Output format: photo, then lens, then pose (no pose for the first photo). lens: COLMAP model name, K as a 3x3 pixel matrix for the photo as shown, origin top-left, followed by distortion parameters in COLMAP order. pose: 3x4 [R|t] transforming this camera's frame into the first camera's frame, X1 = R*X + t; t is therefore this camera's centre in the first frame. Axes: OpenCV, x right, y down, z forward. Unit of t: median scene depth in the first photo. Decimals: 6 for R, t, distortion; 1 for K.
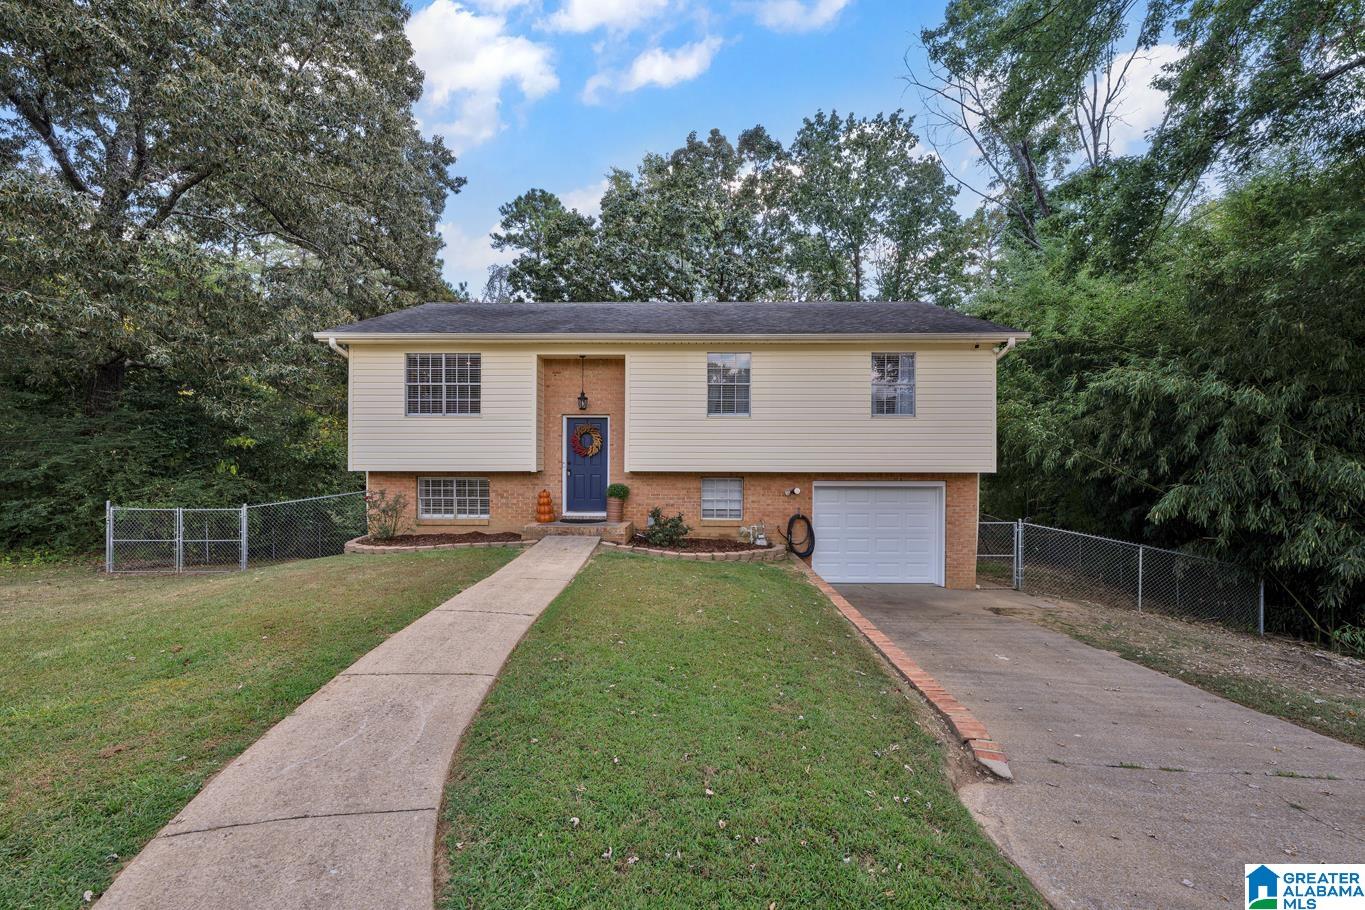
lens RADIAL K [[537.6, 0, 682.5], [0, 537.6, 456.7], [0, 0, 1]] dist [0.002173, 0.000745]
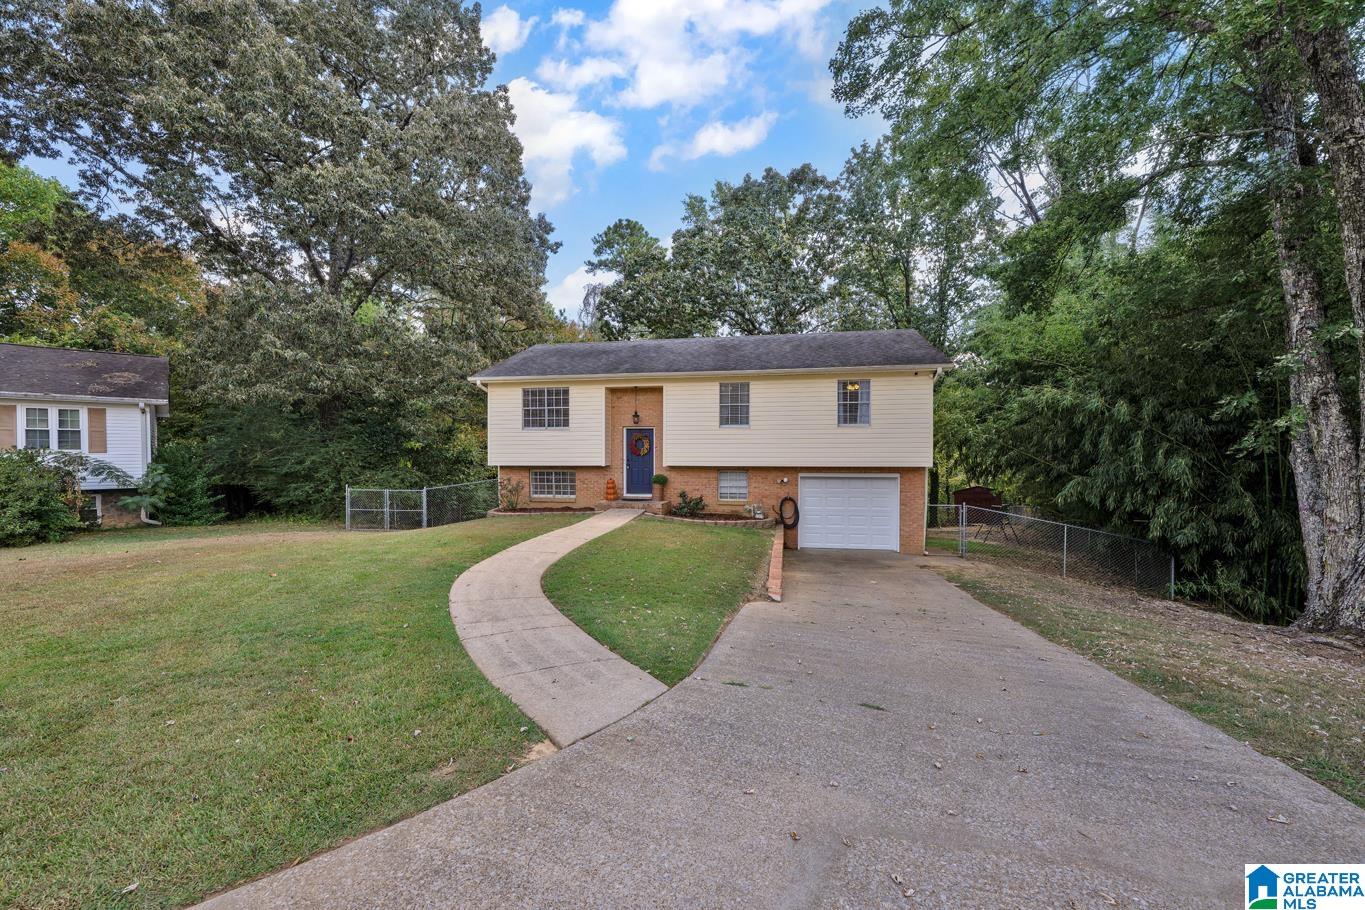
lens RADIAL K [[537.6, 0, 682.5], [0, 537.6, 456.7], [0, 0, 1]] dist [0.002173, 0.000745]
pose [[0.984851, -0.002368, -0.173389, 0.185526], [0.004023, 0.999950, 0.009194, -0.010075], [0.173358, -0.009752, 0.984811, -0.400506]]
